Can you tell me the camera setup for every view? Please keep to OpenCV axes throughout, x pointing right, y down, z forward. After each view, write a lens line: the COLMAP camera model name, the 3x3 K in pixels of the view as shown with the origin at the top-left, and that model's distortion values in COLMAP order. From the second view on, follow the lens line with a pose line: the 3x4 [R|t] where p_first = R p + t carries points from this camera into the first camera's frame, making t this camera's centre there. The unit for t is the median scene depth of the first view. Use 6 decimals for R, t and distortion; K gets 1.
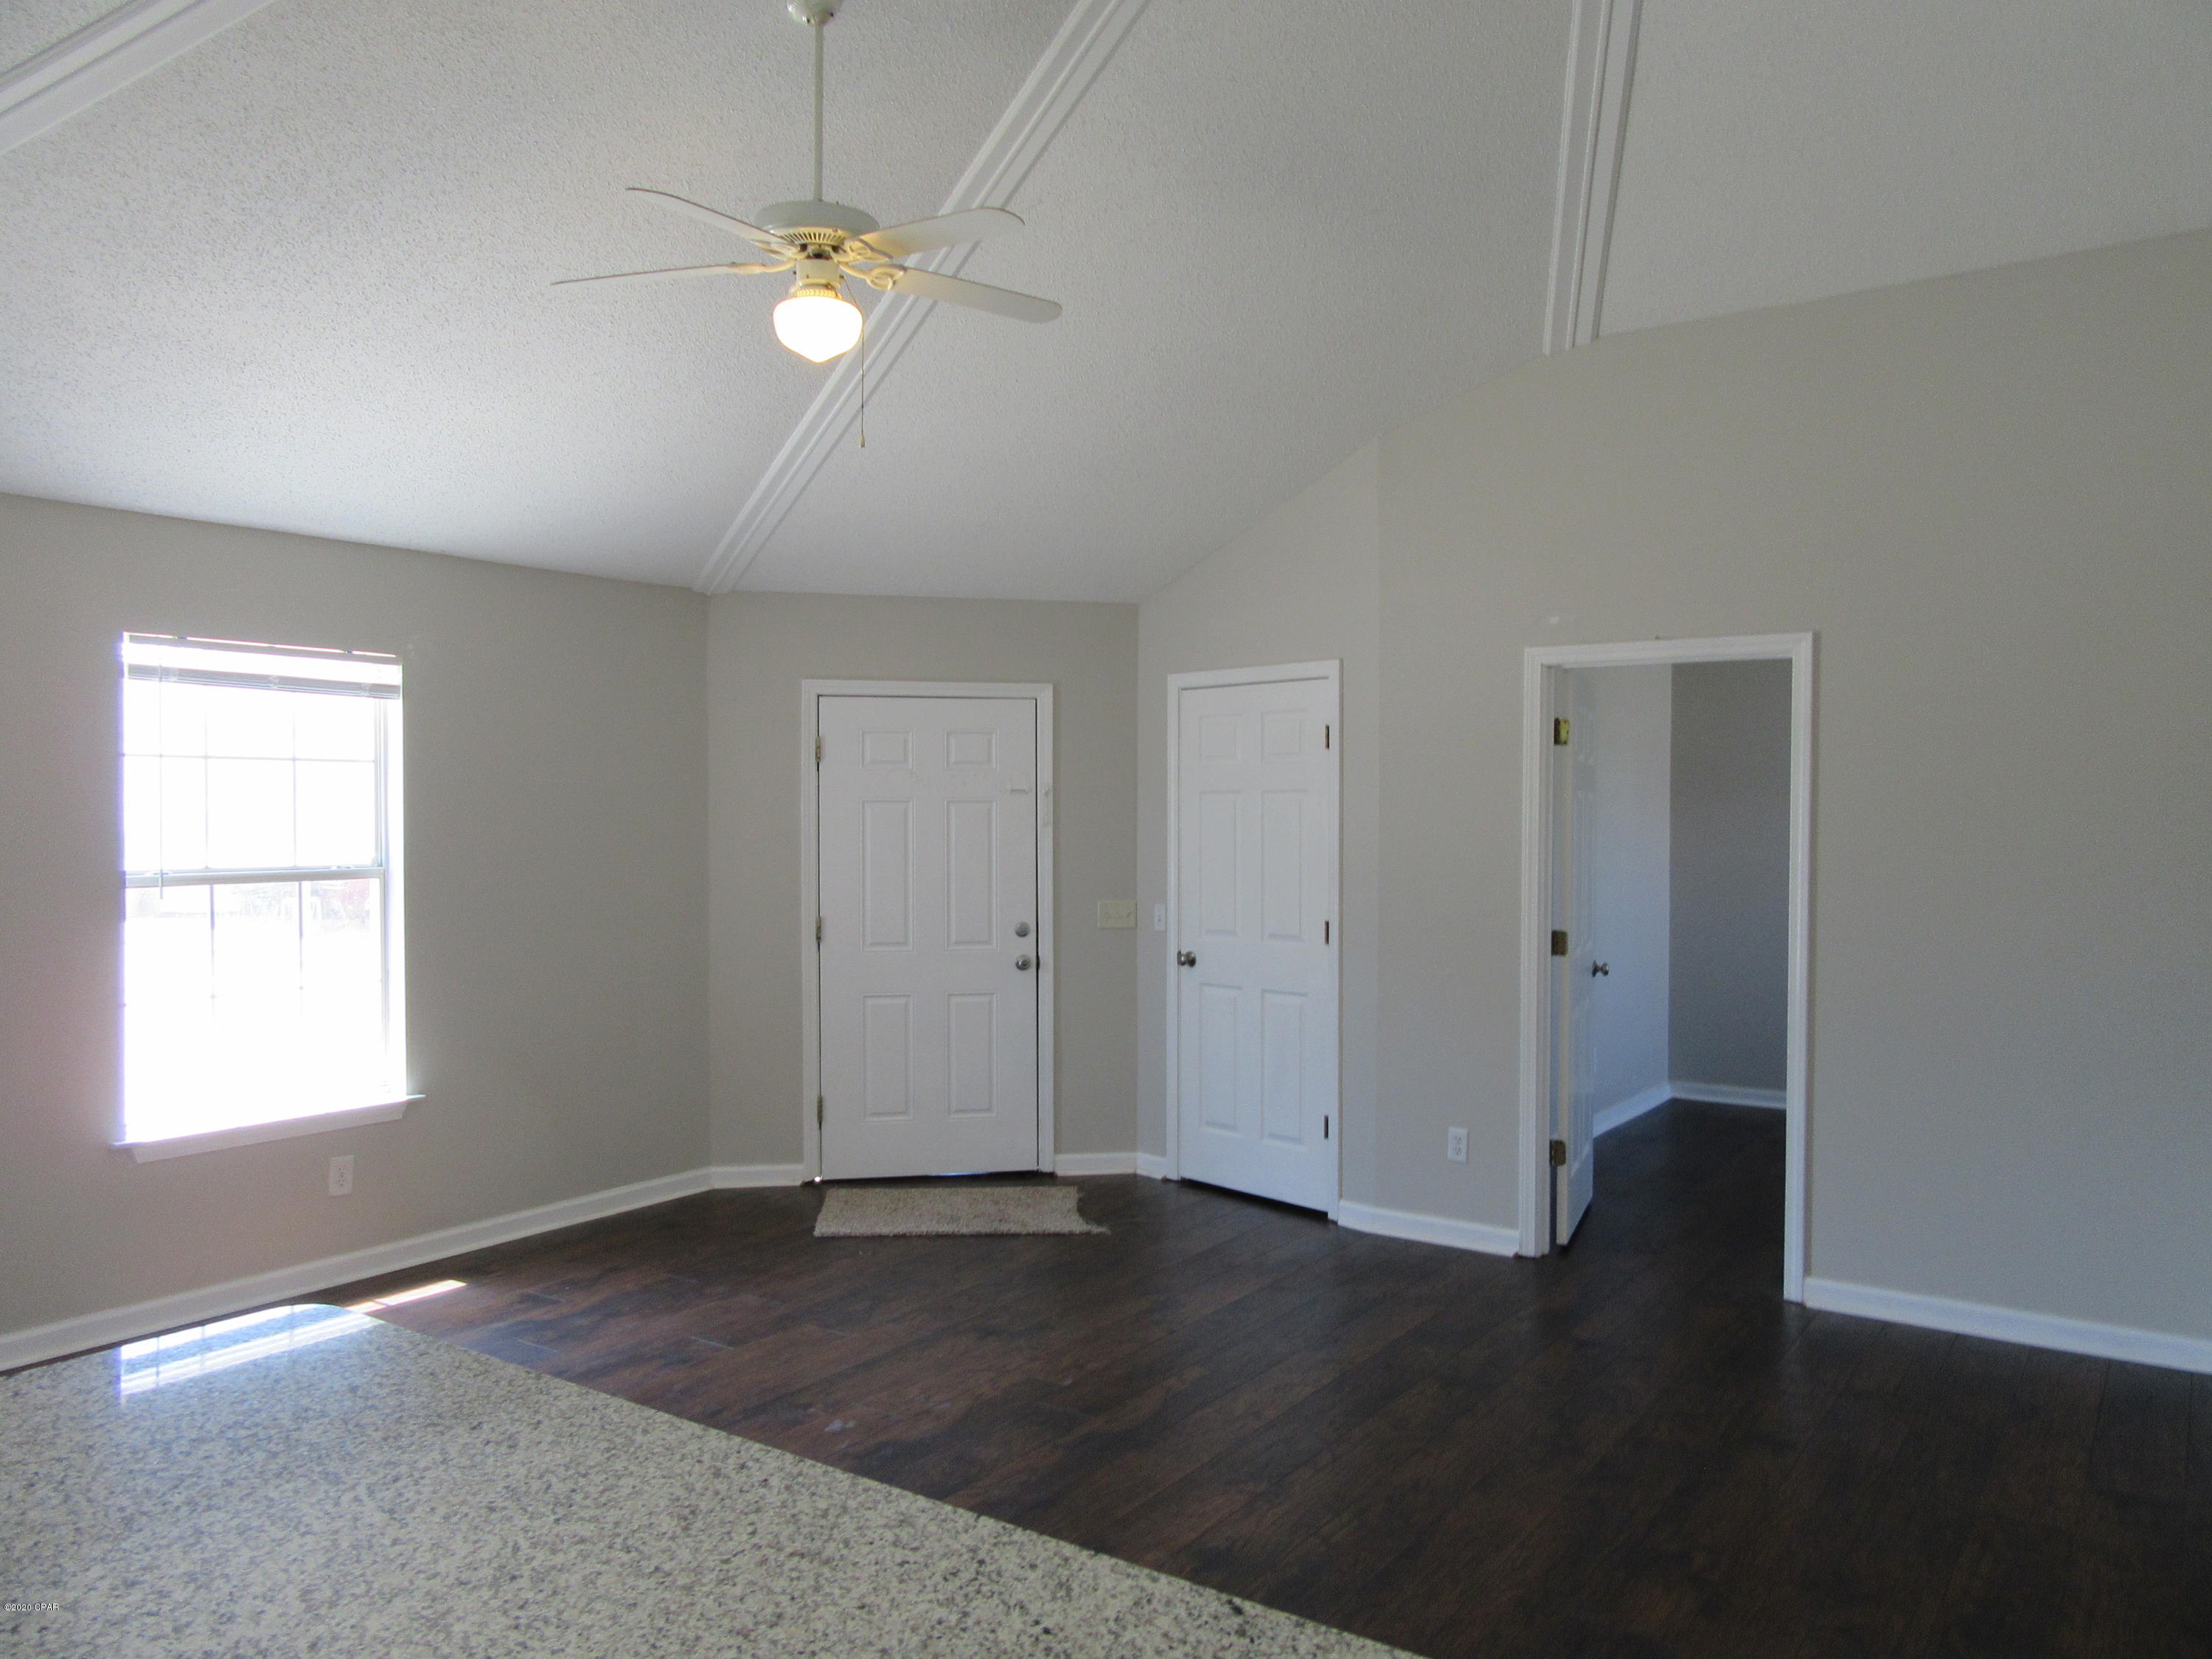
lens RADIAL K [[1642.8, 0, 1106.0], [0, 1642.8, 829.5], [0, 0, 1]] dist [-0.000244, 0.001259]
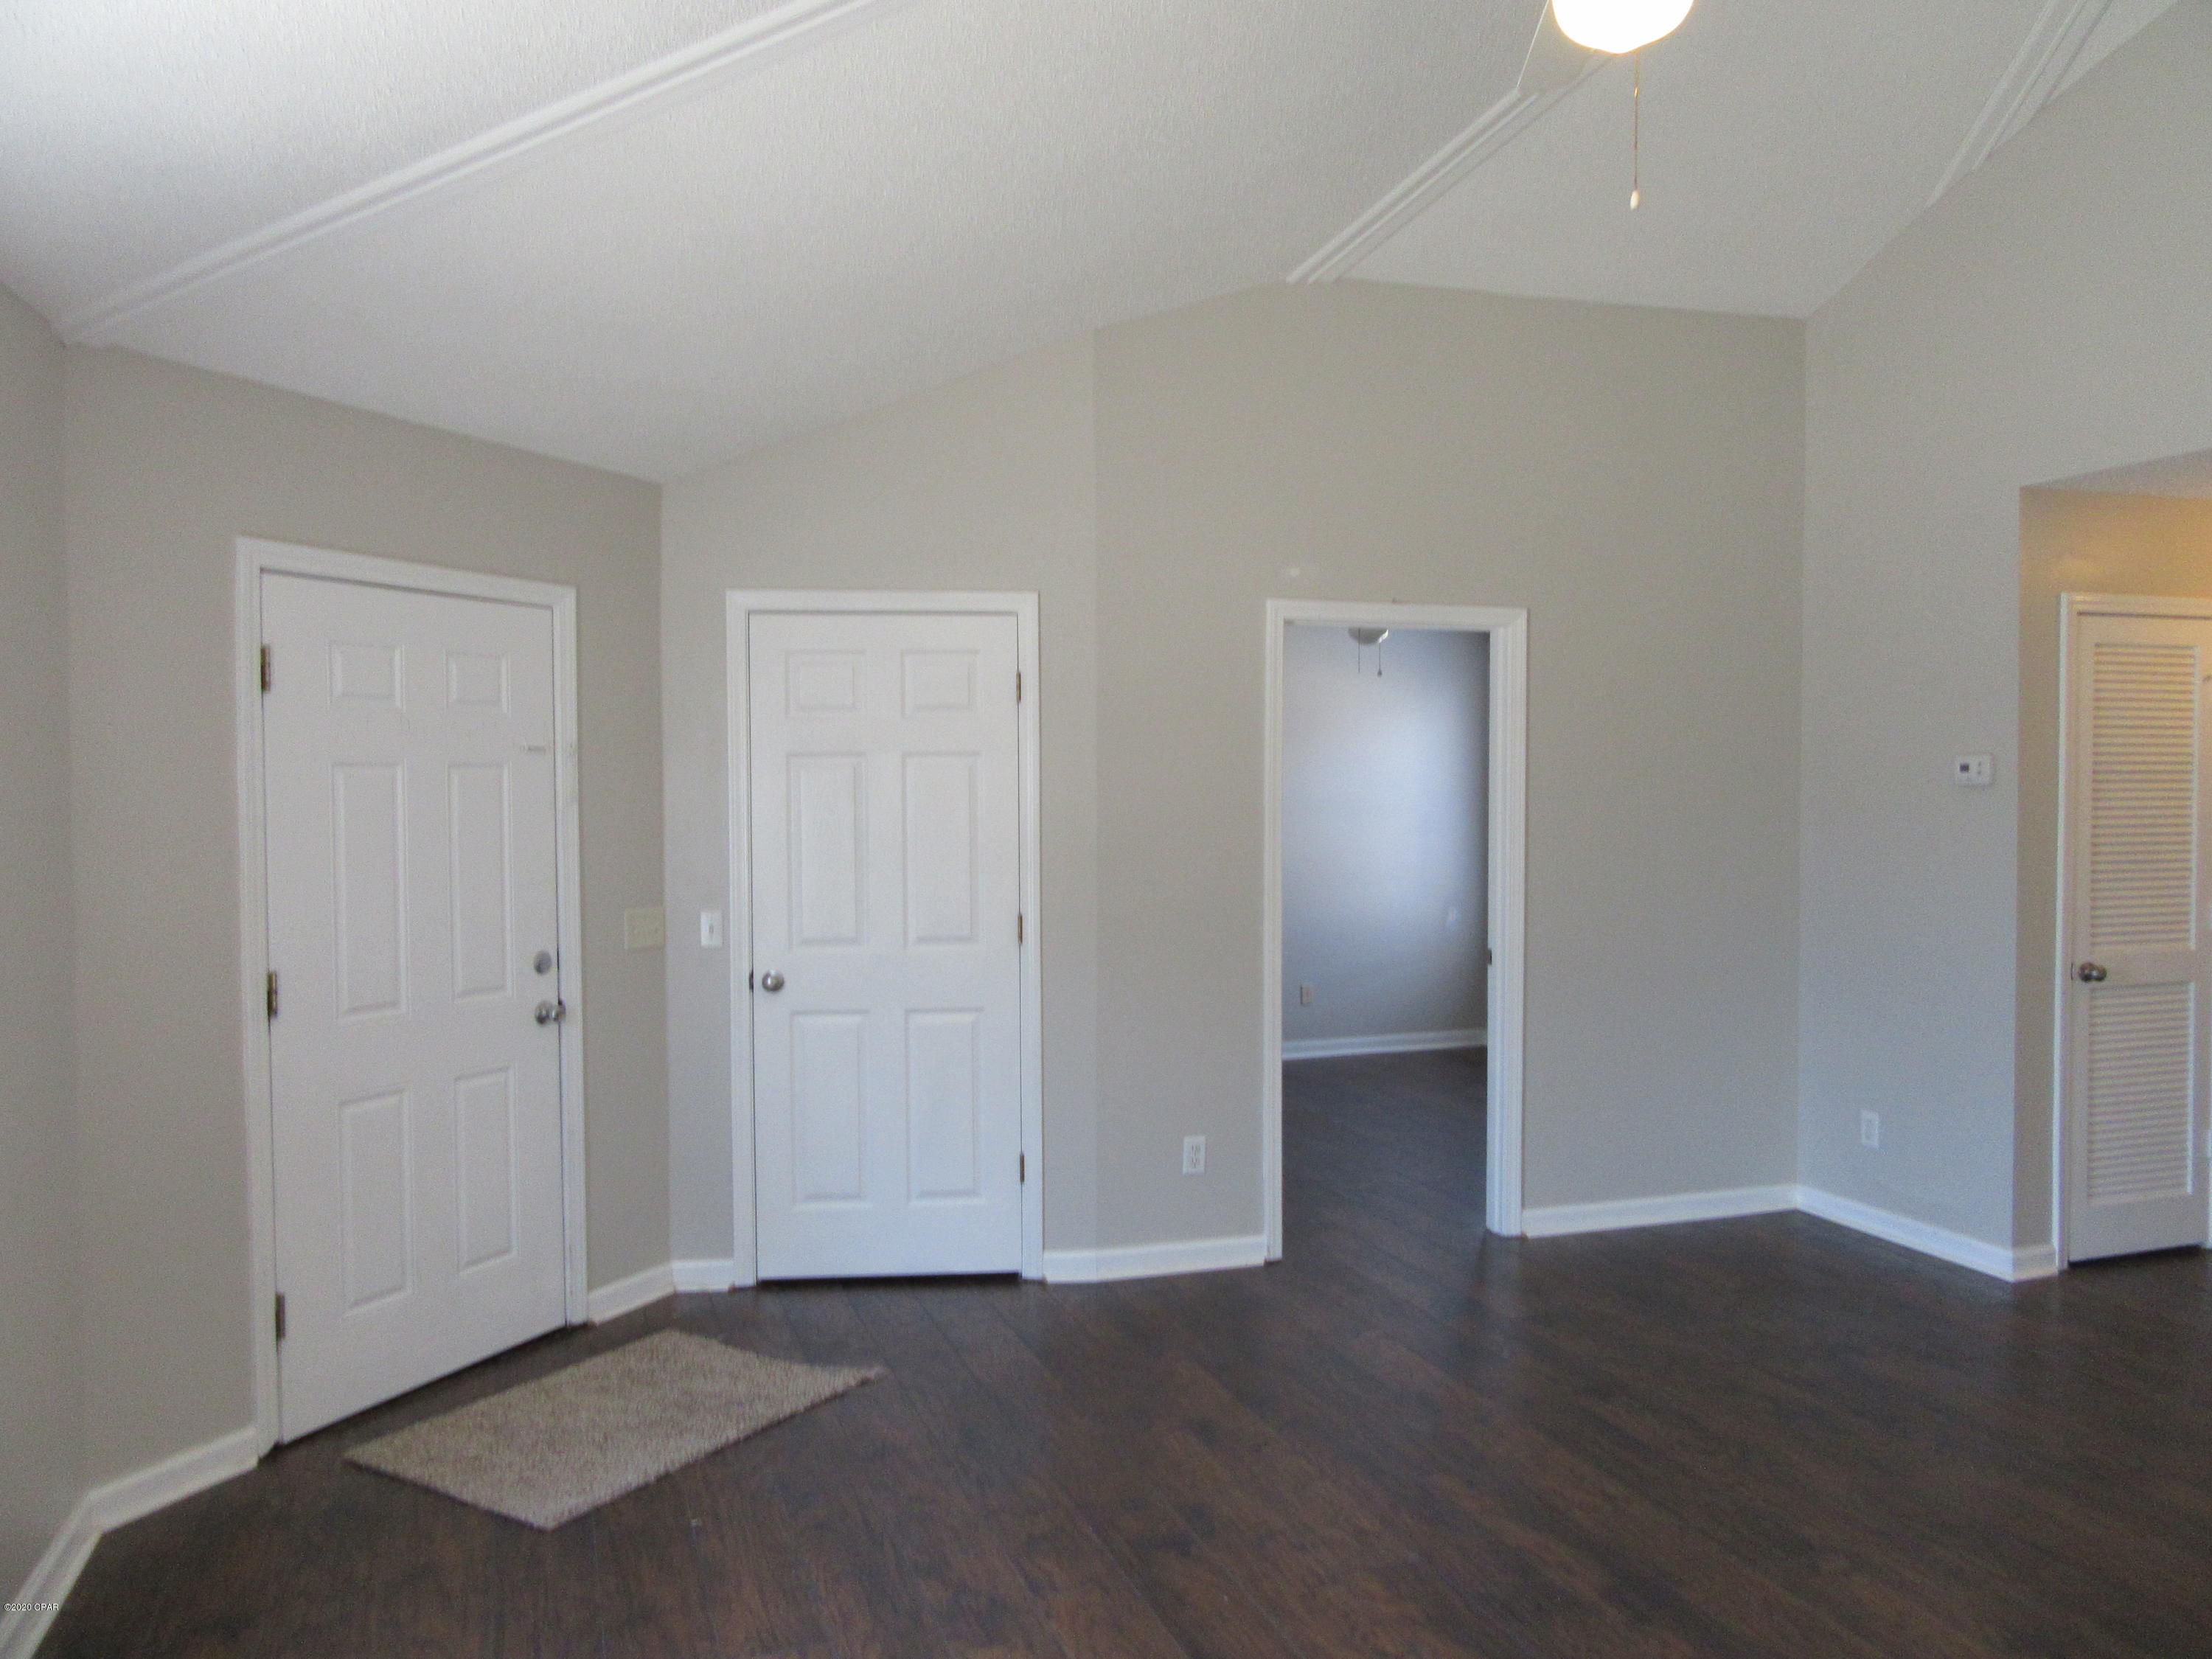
lens RADIAL K [[1620.0, 0, 1097.9], [0, 1620.0, 822.3], [0, 0, 1]] dist [-0.055978, 0.080867]
pose [[0.591216, -0.019845, 0.806269, -0.468755], [0.015304, 0.999793, 0.013387, 0.000285], [-0.806368, 0.004424, 0.591397, 0.481305]]
